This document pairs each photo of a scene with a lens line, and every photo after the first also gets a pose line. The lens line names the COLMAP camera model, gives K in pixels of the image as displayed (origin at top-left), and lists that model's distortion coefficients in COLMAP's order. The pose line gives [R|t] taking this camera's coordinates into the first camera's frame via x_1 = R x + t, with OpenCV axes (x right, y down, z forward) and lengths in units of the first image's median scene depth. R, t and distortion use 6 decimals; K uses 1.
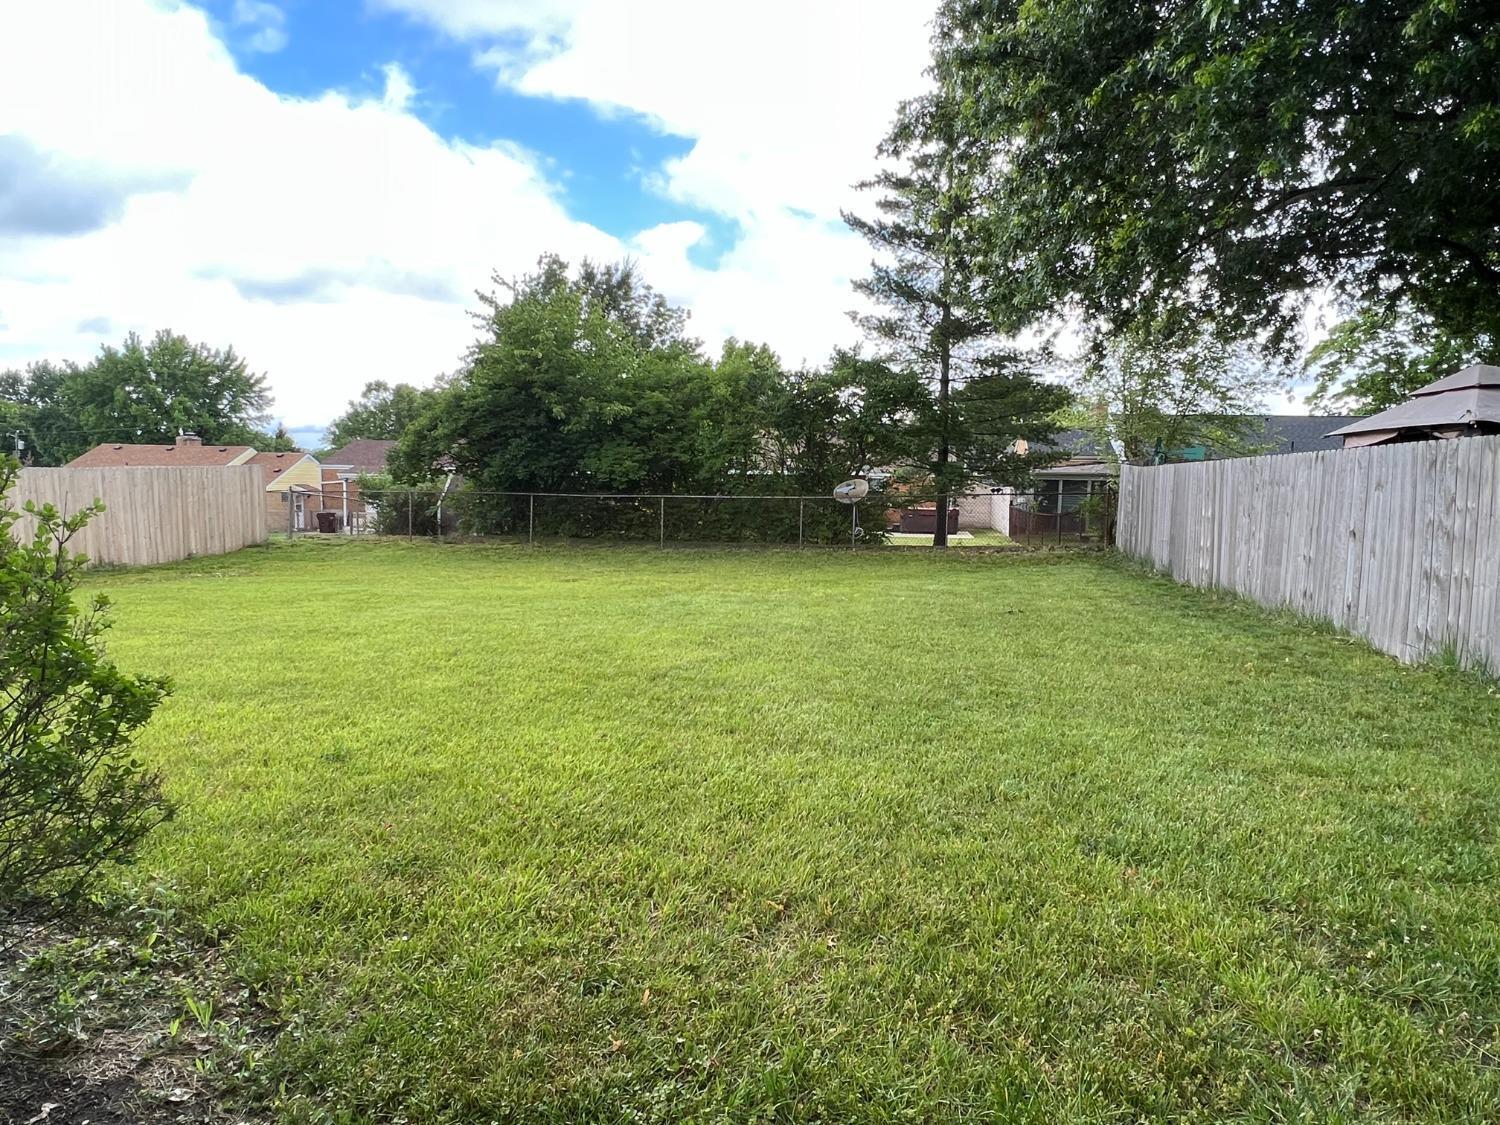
lens RADIAL K [[951.9, 0, 750.0], [0, 951.9, 562.5], [0, 0, 1]] dist [-0.003445, 0.000884]
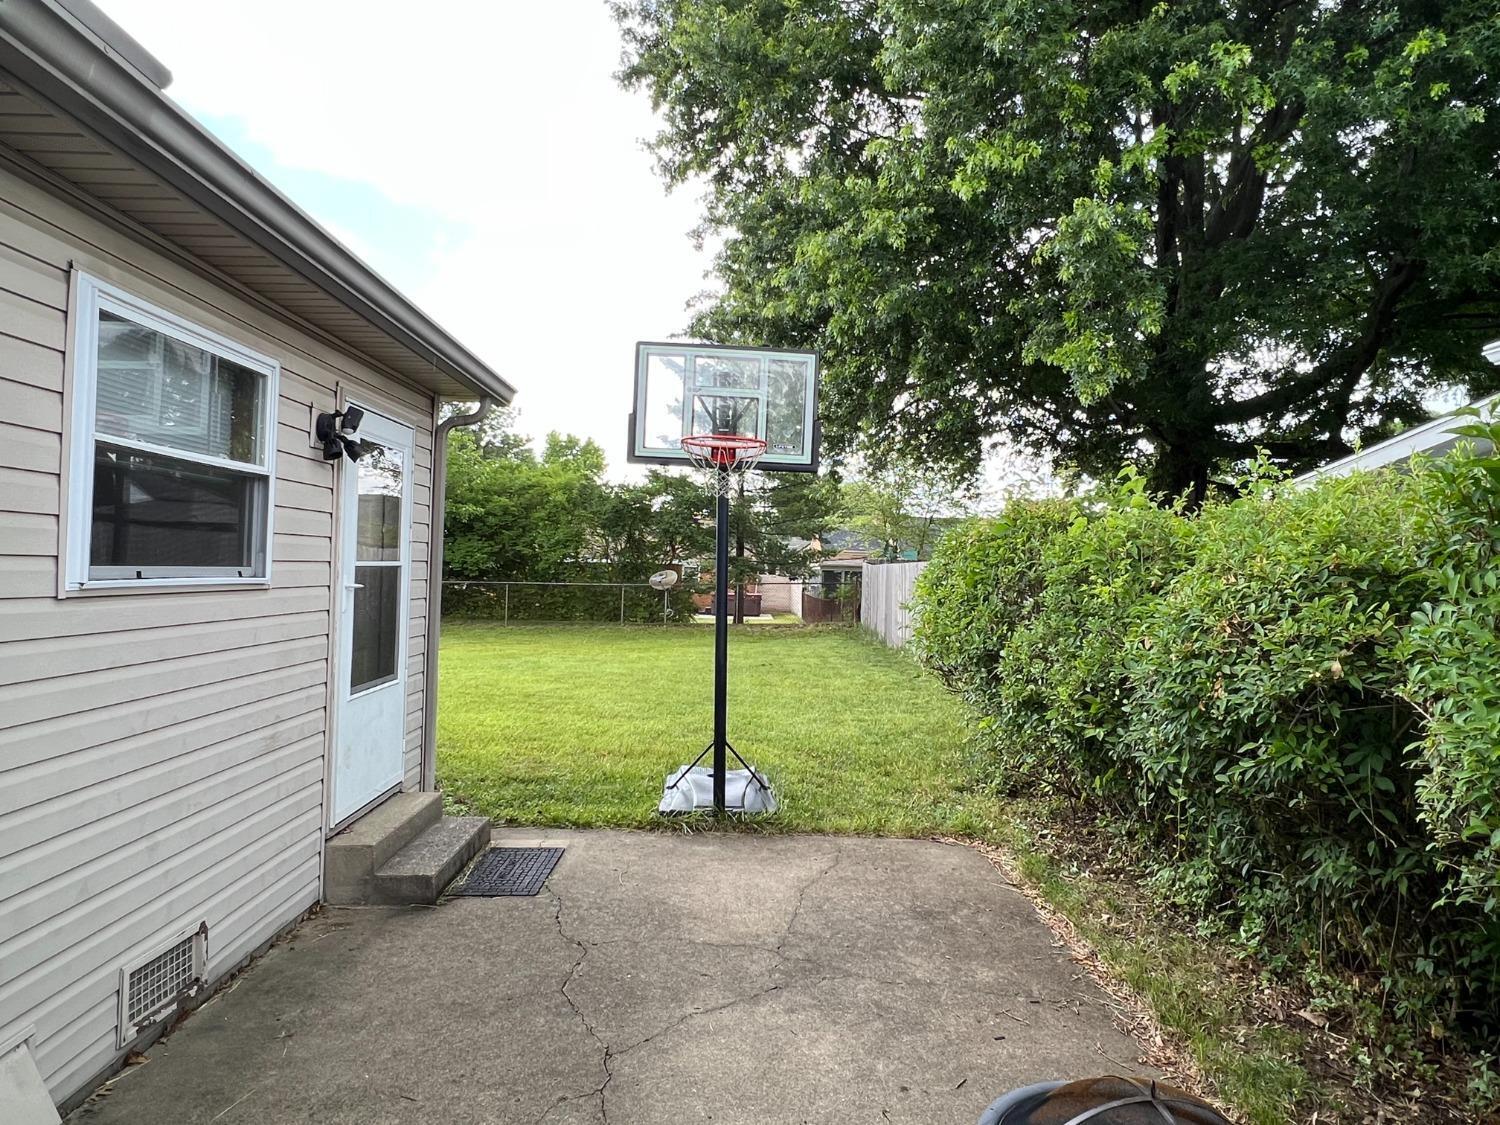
lens RADIAL K [[951.9, 0, 750.0], [0, 951.9, 562.5], [0, 0, 1]] dist [-0.003445, 0.000884]
pose [[0.983080, 0.011960, 0.182786, -0.009215], [0.004357, 0.996057, -0.088607, 0.013253], [-0.183125, 0.087904, 0.979152, -0.237562]]
